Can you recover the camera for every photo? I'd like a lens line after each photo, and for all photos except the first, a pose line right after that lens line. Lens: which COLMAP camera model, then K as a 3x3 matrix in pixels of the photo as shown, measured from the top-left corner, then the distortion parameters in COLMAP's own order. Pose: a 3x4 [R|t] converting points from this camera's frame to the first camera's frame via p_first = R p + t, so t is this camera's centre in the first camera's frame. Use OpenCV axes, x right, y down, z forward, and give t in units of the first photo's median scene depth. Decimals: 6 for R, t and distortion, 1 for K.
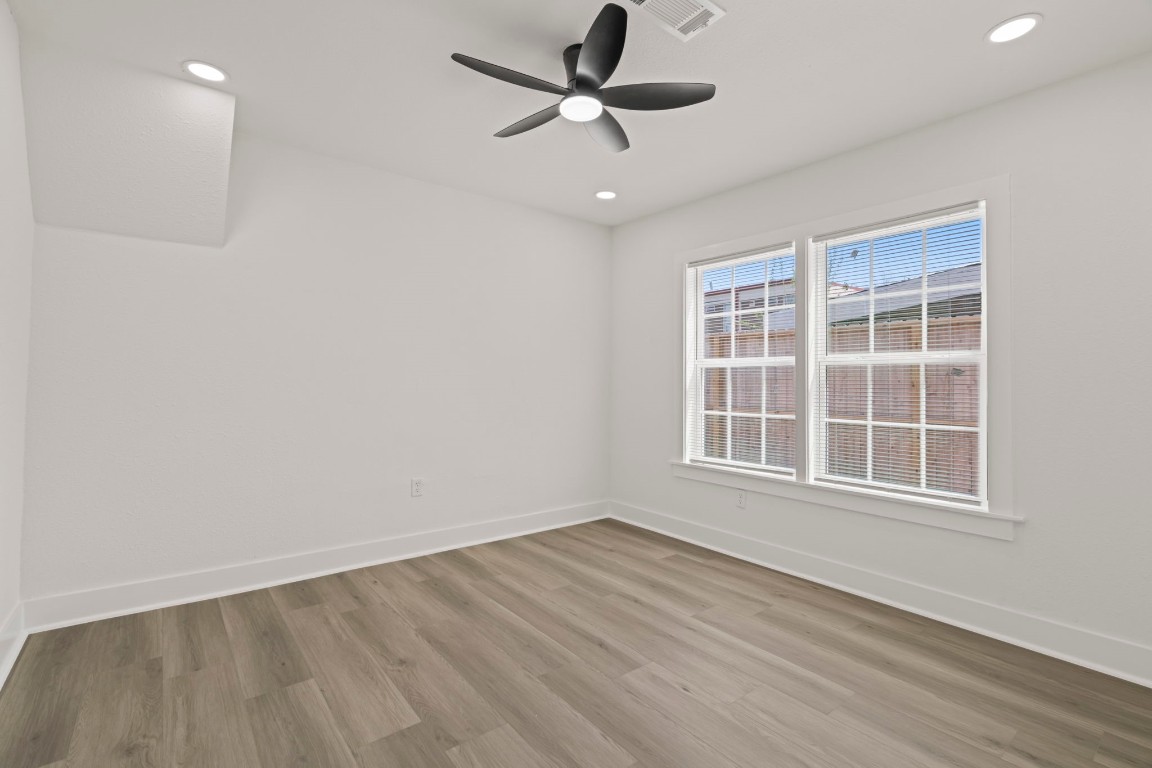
lens RADIAL K [[526.2, 0, 573.1], [0, 526.2, 367.6], [0, 0, 1]] dist [0.000081, -0.000078]
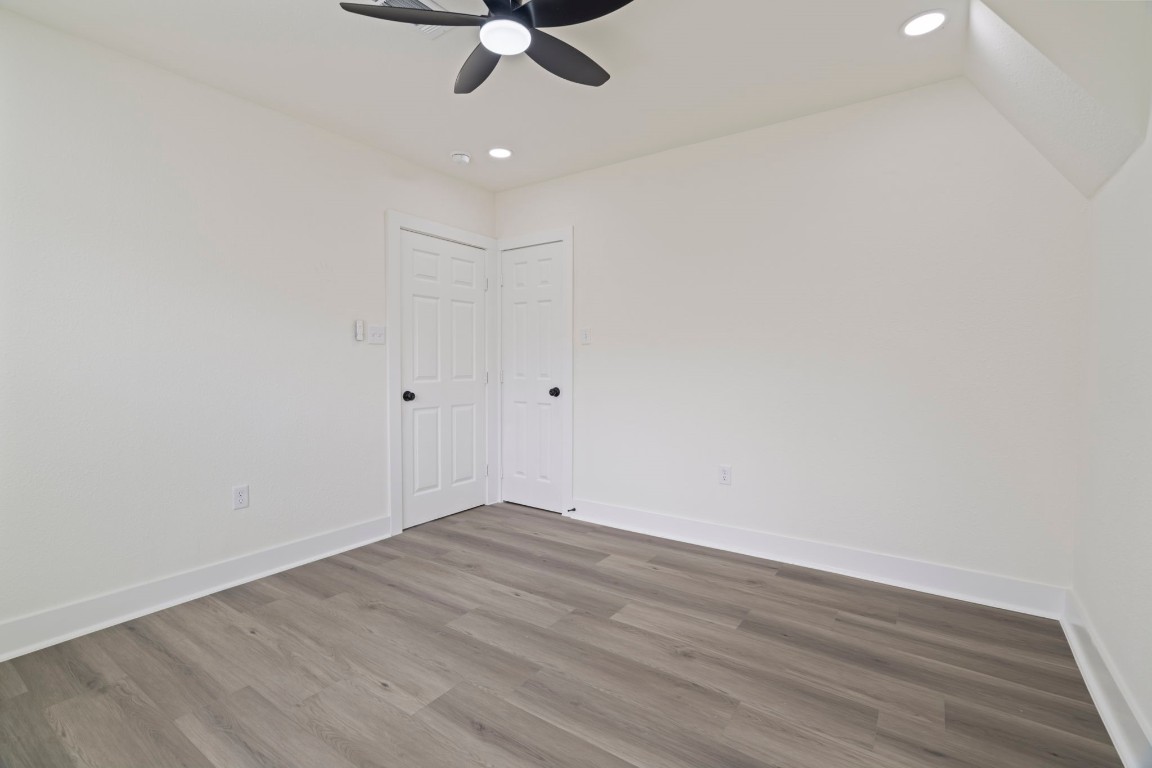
lens RADIAL K [[526.2, 0, 573.1], [0, 526.2, 367.6], [0, 0, 1]] dist [0.000081, -0.000078]
pose [[-0.957508, -0.008699, -0.288276, 0.161421], [-0.003747, 0.999836, -0.017727, 0.054496], [0.288383, -0.015894, -0.957383, 1.938721]]
